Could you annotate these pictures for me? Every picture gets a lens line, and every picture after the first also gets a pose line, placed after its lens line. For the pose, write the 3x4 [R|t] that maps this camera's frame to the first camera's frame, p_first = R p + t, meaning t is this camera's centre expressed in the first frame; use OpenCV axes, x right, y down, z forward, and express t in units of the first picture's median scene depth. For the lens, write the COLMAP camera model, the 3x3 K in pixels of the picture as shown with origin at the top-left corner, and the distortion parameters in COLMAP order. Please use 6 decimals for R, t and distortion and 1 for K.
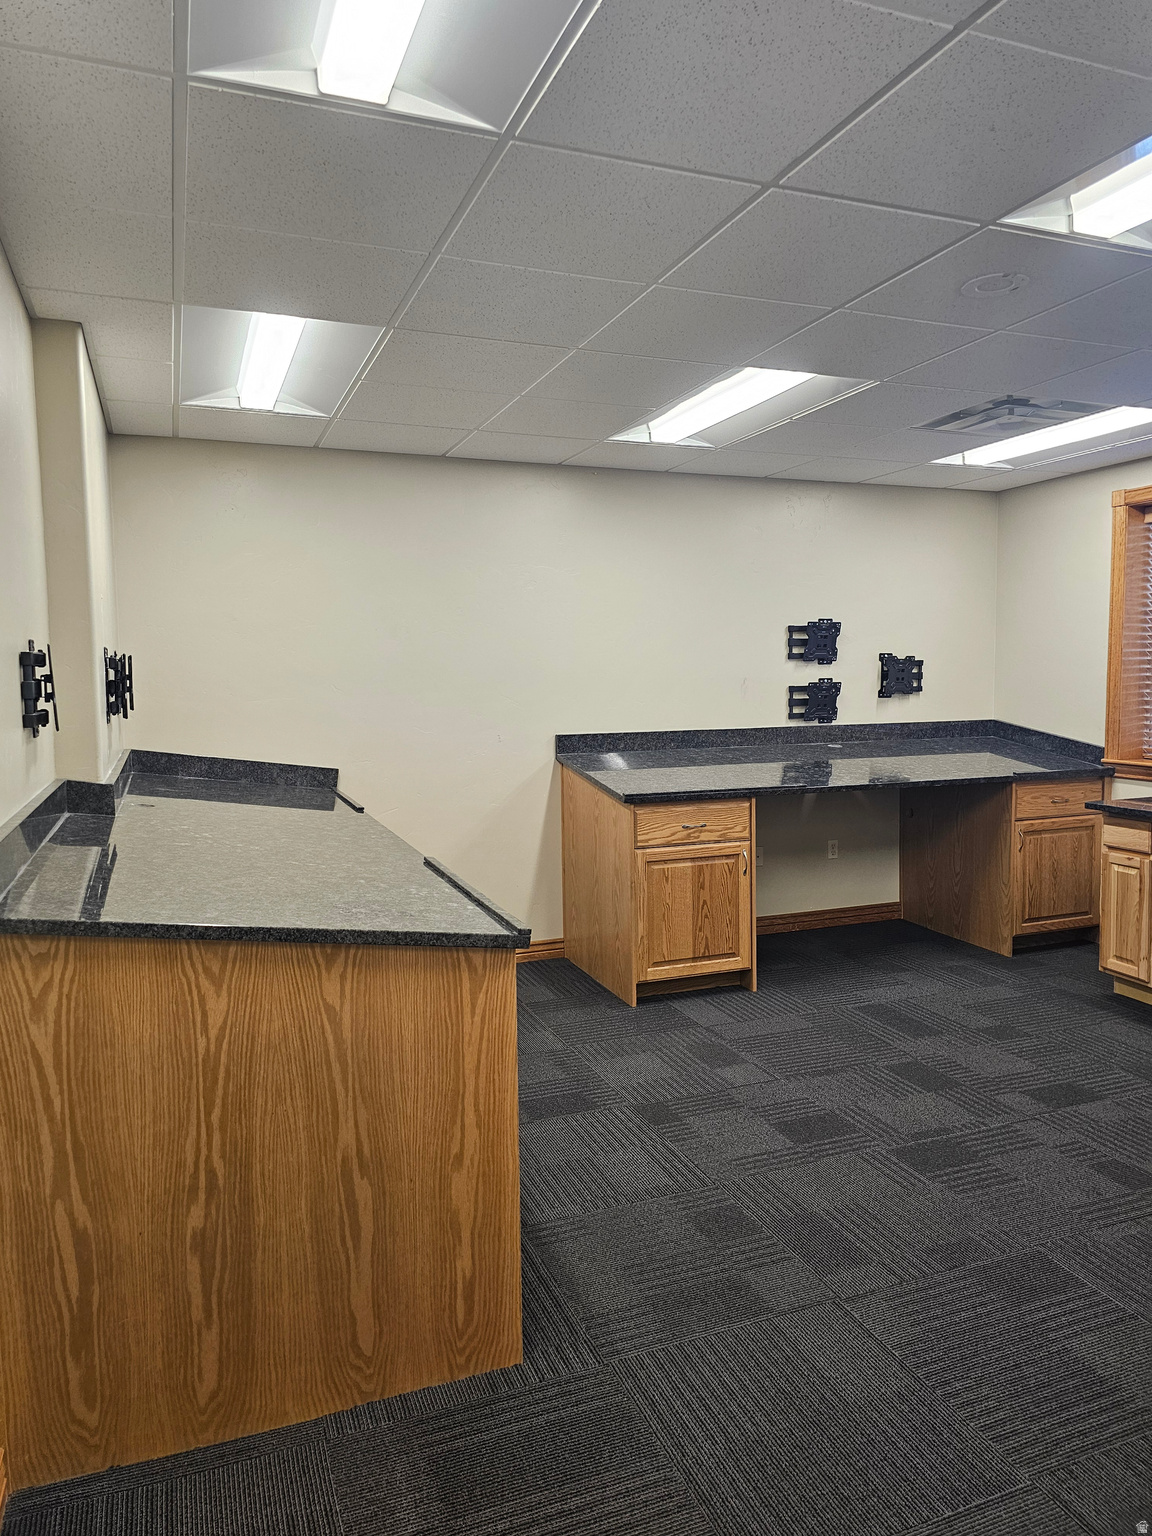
lens RADIAL K [[1041.6, 0, 570.1], [0, 1041.6, 759.6], [0, 0, 1]] dist [0.055053, -0.052364]
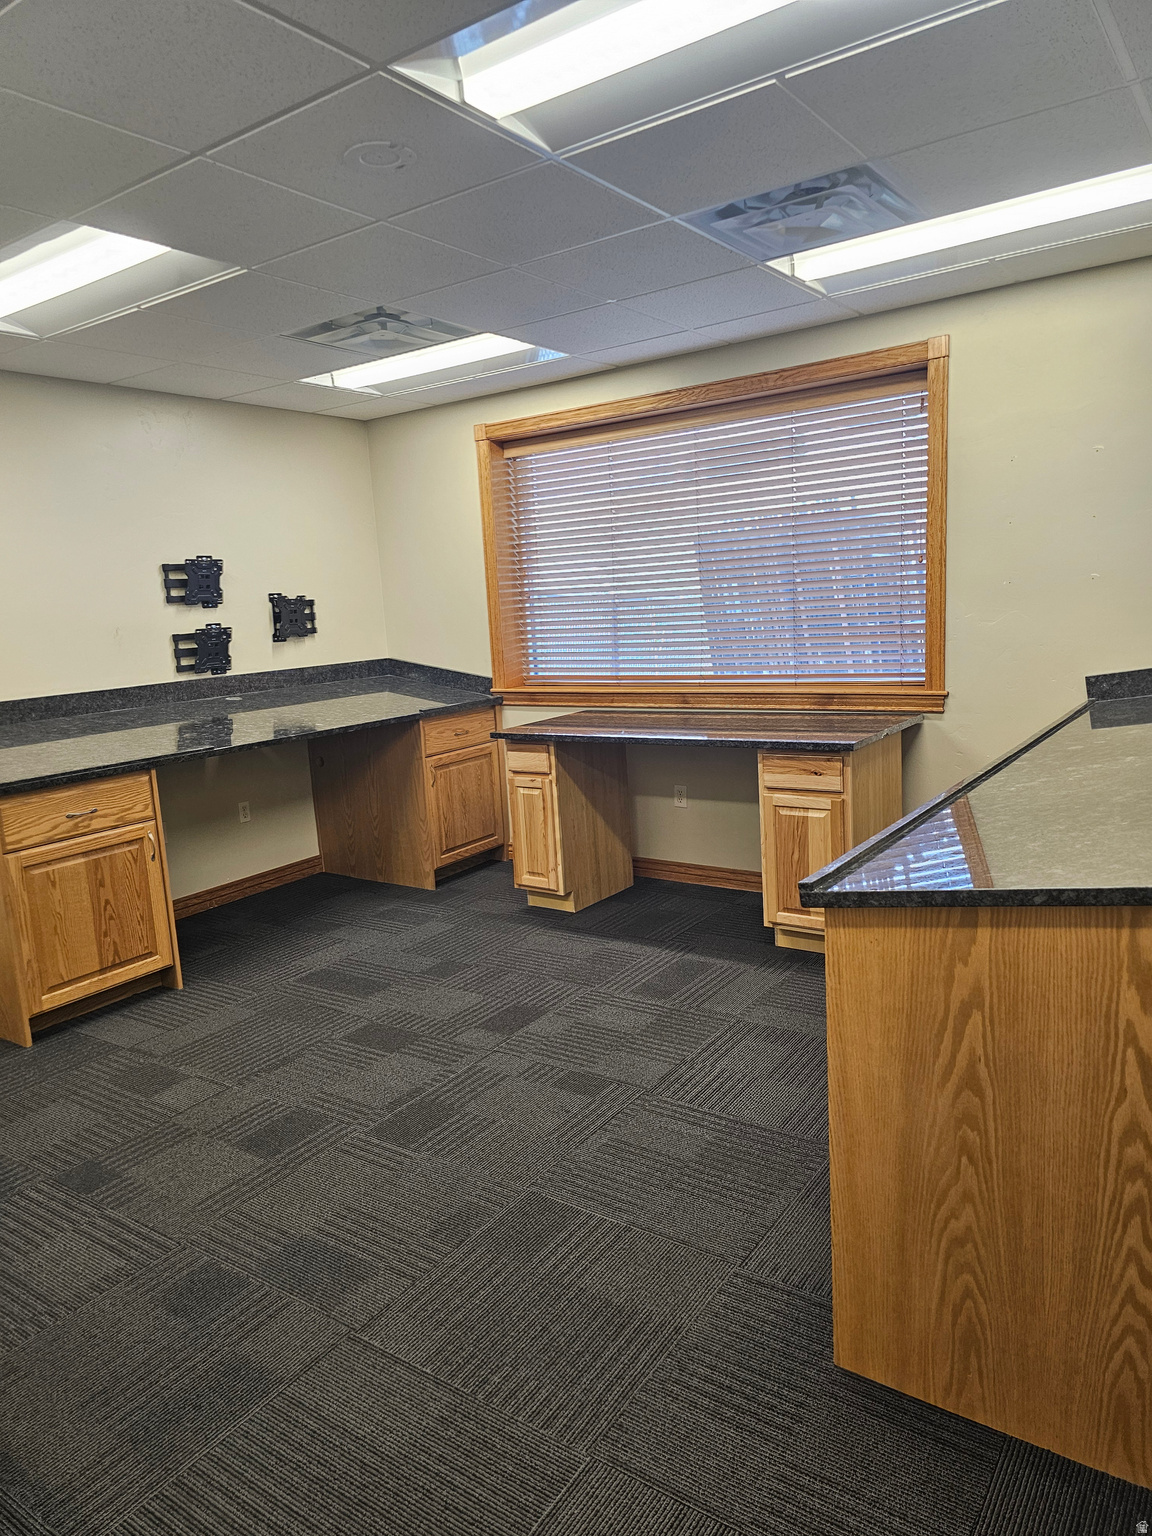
lens RADIAL K [[1047.7, 0, 565.0], [0, 1047.7, 777.4], [0, 0, 1]] dist [0.067659, -0.068113]
pose [[0.833518, -0.133135, 0.536212, -0.005987], [0.096643, 0.990703, 0.095753, -0.006693], [-0.543975, -0.027991, 0.838635, 0.098474]]
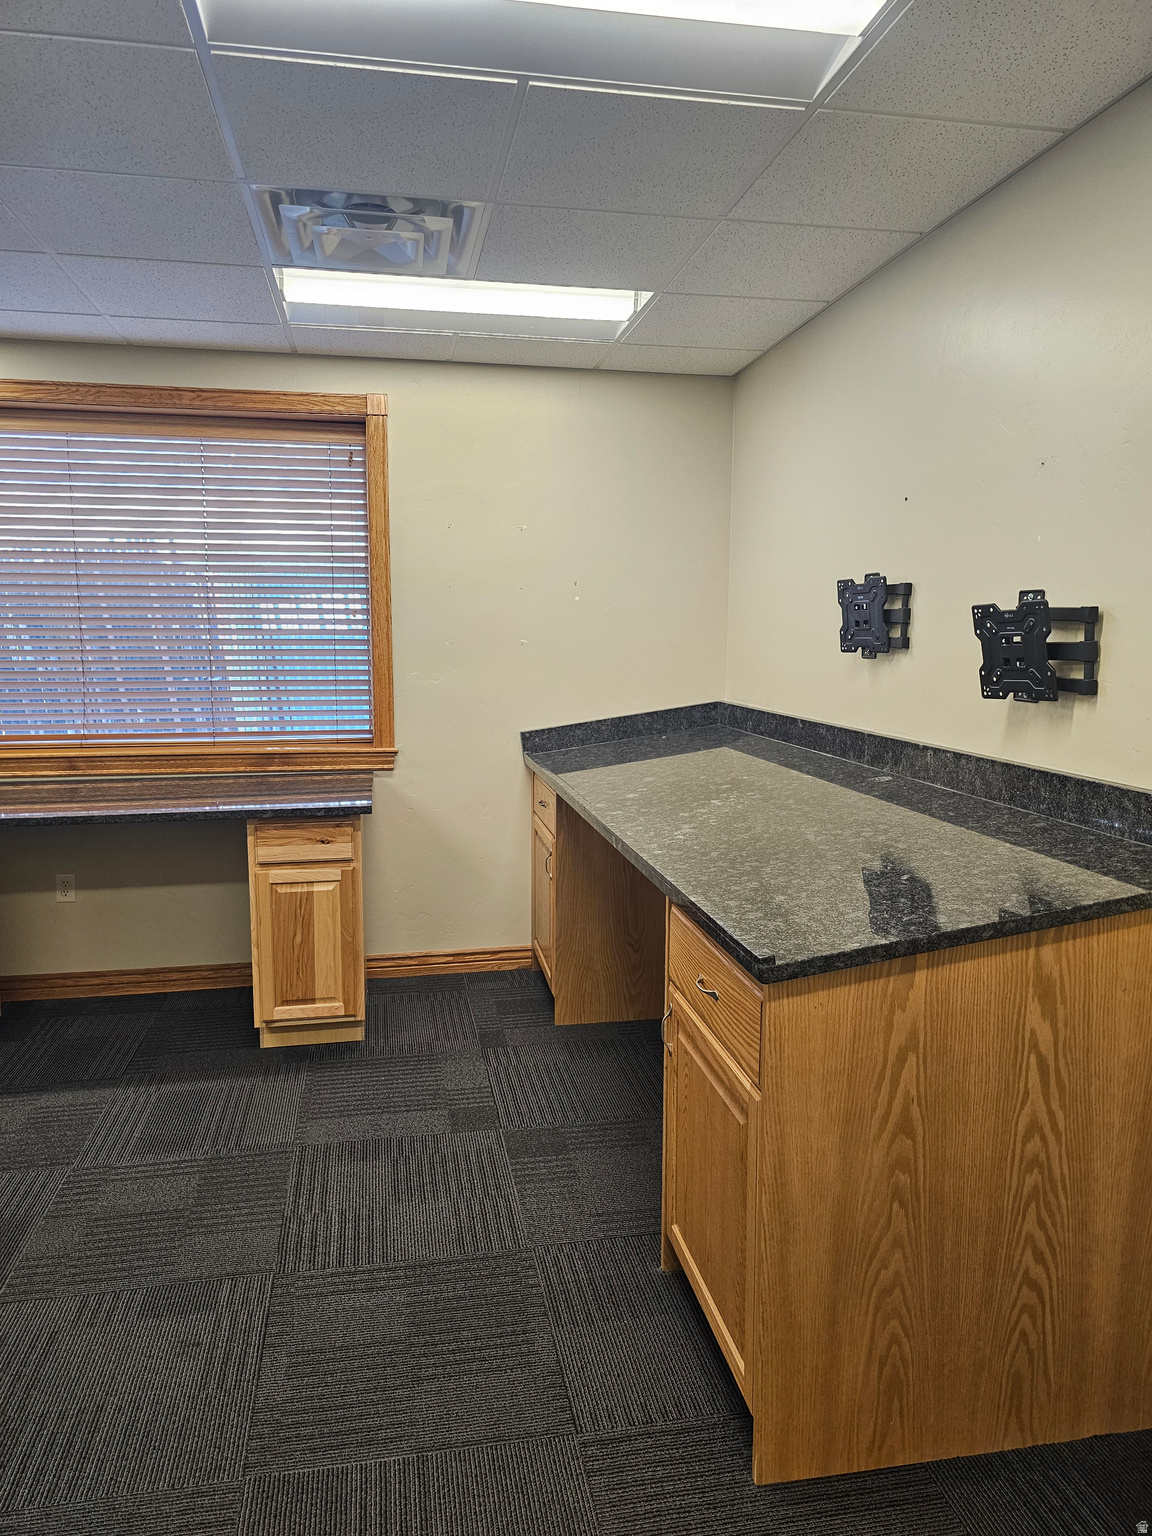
lens RADIAL K [[1041.6, 0, 570.1], [0, 1041.6, 759.6], [0, 0, 1]] dist [0.055053, -0.052364]
pose [[0.183029, -0.112747, 0.976621, -0.081534], [0.079181, 0.991865, 0.099667, -0.029719], [-0.979914, 0.059087, 0.190467, 0.386203]]
